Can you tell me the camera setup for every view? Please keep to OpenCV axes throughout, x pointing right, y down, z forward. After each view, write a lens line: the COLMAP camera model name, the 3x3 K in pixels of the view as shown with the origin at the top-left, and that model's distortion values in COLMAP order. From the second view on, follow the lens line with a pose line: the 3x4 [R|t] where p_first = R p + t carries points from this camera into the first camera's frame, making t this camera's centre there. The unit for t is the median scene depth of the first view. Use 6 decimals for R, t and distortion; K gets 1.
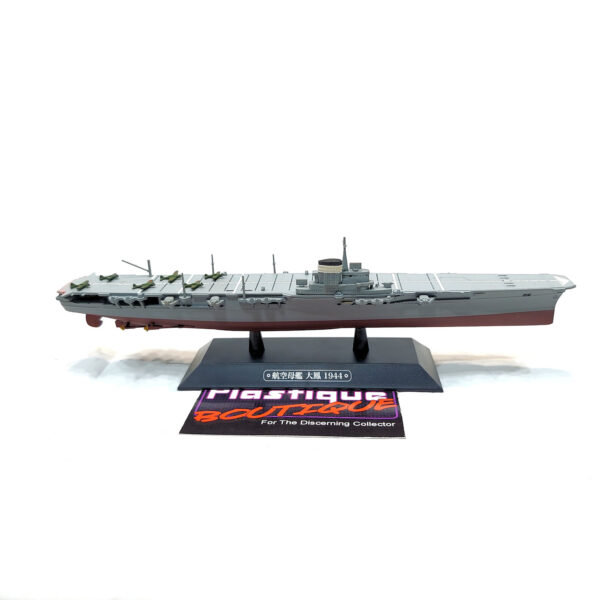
lens RADIAL K [[589.0, 0, 300.0], [0, 589.0, 300.0], [0, 0, 1]] dist [0.007094, 0.005012]
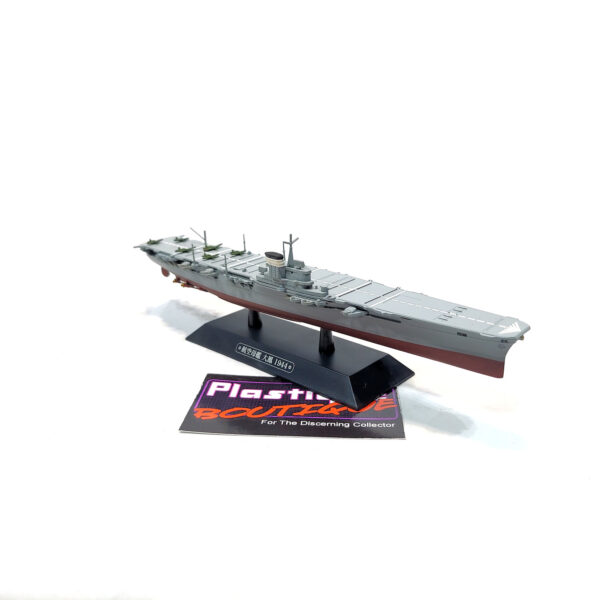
lens RADIAL K [[589.0, 0, 300.0], [0, 589.0, 300.0], [0, 0, 1]] dist [0.007094, 0.005012]
pose [[0.772450, 0.215632, -0.597348, 0.685709], [-0.208302, 0.974584, 0.082446, -0.076515], [0.599943, 0.060743, 0.797733, 0.173297]]
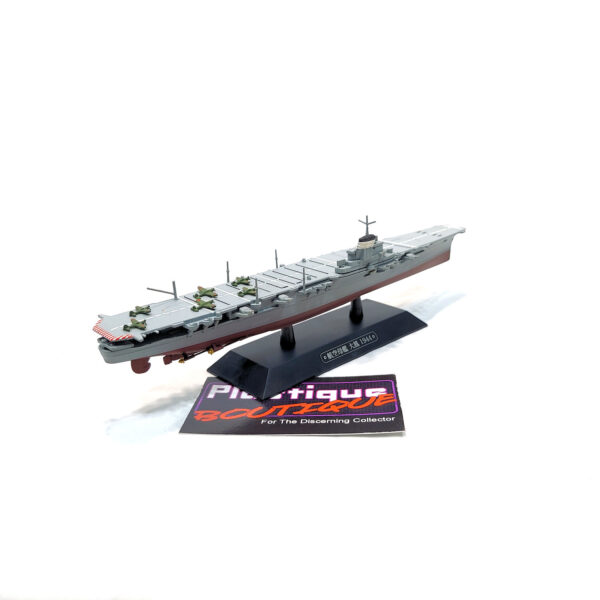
lens RADIAL K [[589.0, 0, 300.0], [0, 589.0, 300.0], [0, 0, 1]] dist [0.007094, 0.005012]
pose [[0.690184, -0.234284, 0.684658, -0.791212], [0.254477, 0.964286, 0.073439, -0.061451], [-0.677412, 0.123543, 0.725155, 0.250674]]
